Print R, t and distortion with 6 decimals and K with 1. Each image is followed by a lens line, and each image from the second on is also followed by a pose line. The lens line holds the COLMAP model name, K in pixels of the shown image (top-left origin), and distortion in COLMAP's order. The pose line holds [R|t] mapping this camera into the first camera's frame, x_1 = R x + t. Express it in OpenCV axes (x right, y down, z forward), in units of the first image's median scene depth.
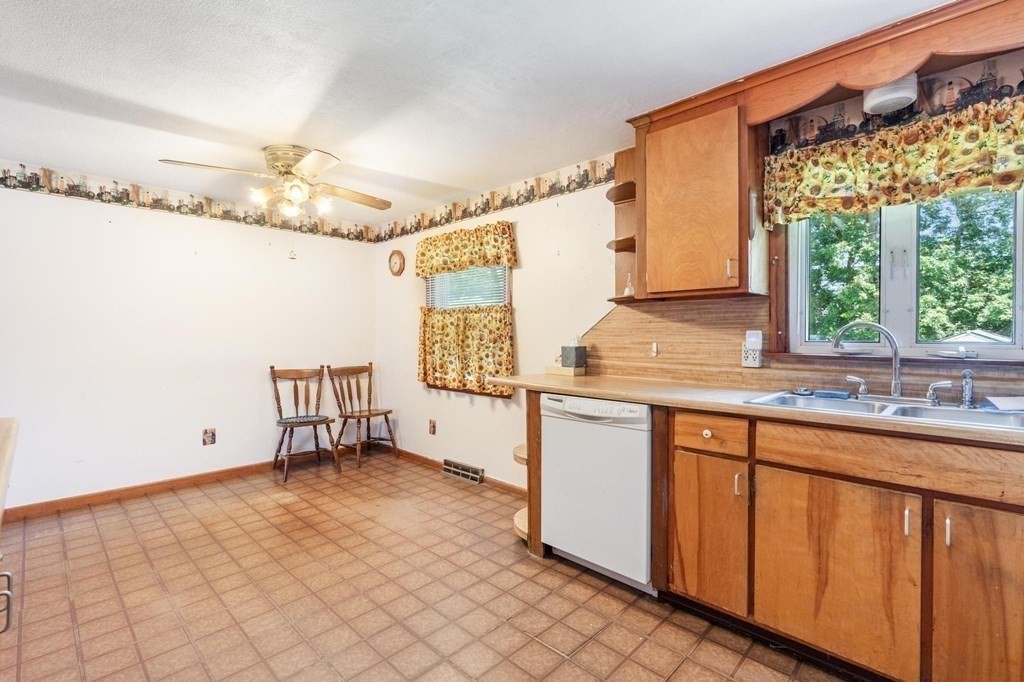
lens RADIAL K [[466.7, 0, 520.4], [0, 466.7, 341.2], [0, 0, 1]] dist [-0.009566, 0.003323]
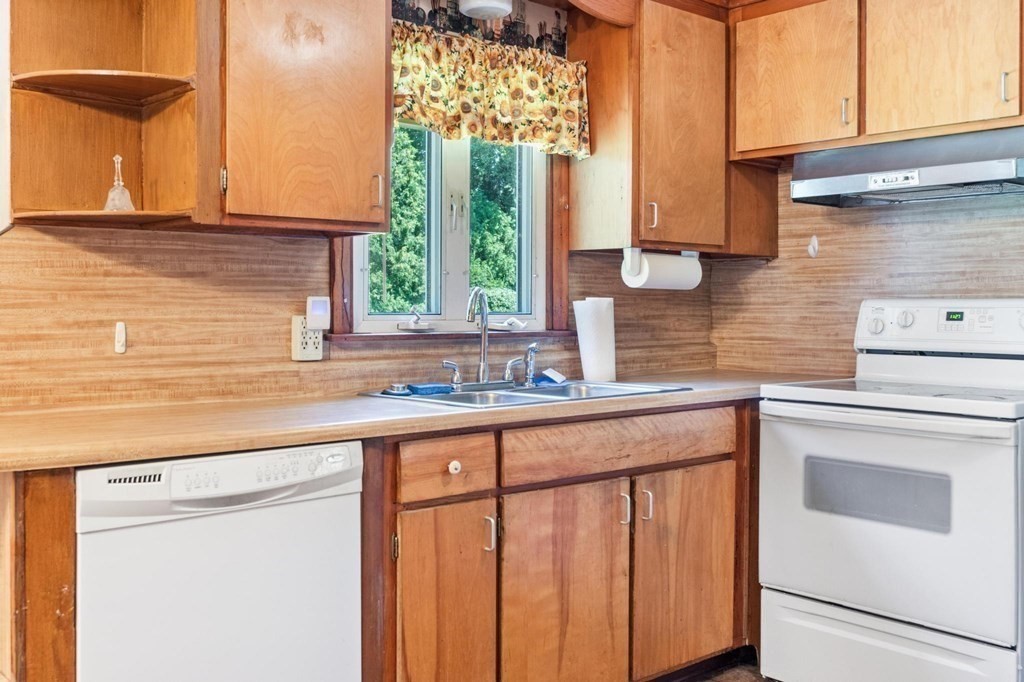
lens RADIAL K [[1001.5, 0, 508.0], [0, 1001.5, 312.5], [0, 0, 1]] dist [0.011451, 0.000000]
pose [[0.087410, -0.008128, 0.996139, -0.723176], [0.013777, 0.999881, 0.006949, -0.008627], [-0.996077, 0.013117, 0.087512, 0.661745]]
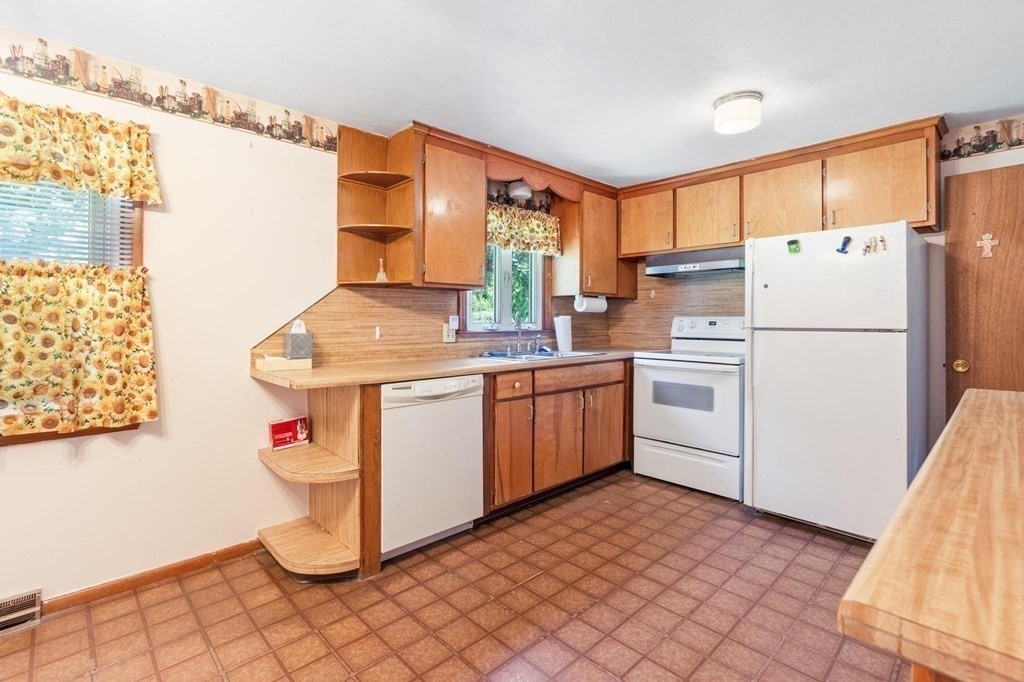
lens RADIAL K [[466.7, 0, 509.9], [0, 466.7, 323.1], [0, 0, 1]] dist [-0.009566, 0.003323]
pose [[0.056605, -0.009031, 0.998356, -0.885912], [0.016024, 0.999839, 0.008136, -0.009736], [-0.998268, 0.015537, 0.056741, 0.760306]]
